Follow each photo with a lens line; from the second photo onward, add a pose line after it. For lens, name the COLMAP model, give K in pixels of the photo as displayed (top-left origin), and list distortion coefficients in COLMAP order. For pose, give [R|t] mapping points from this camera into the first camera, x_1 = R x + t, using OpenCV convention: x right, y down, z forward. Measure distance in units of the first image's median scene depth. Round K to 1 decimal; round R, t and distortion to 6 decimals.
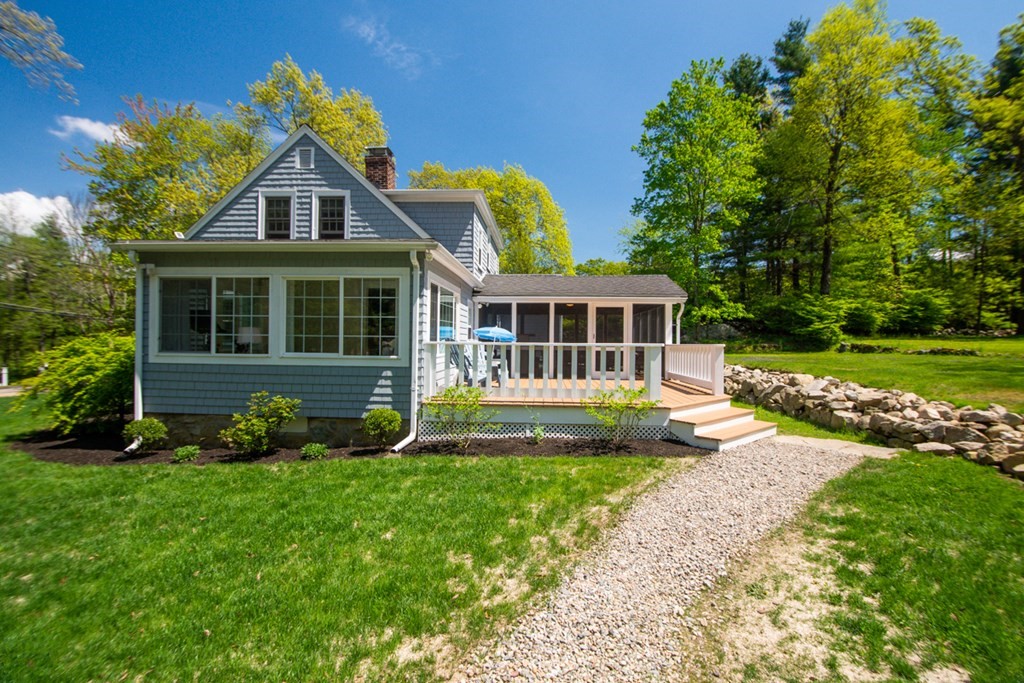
lens RADIAL K [[463.3, 0, 514.7], [0, 463.3, 344.0], [0, 0, 1]] dist [0.001471, -0.012979]
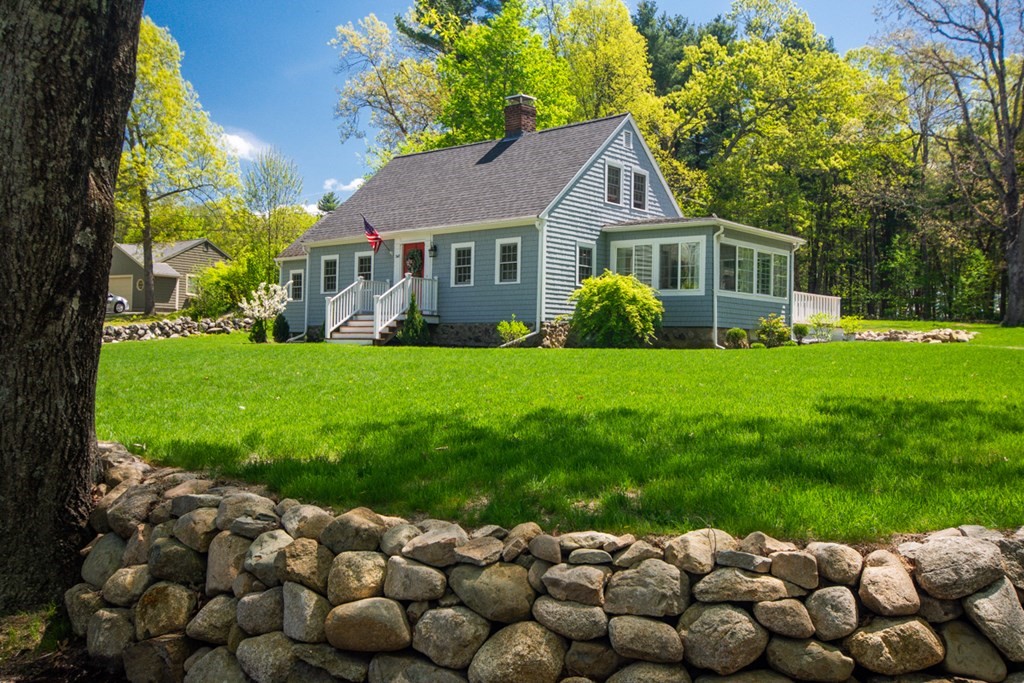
lens RADIAL K [[874.6, 0, 512.0], [0, 874.6, 341.5], [0, 0, 1]] dist [0.015287, 0.004048]
pose [[0.636883, 0.008236, 0.770916, -1.179074], [-0.014549, 0.999893, 0.001337, 0.068209], [-0.770823, -0.012068, 0.636935, -0.126957]]
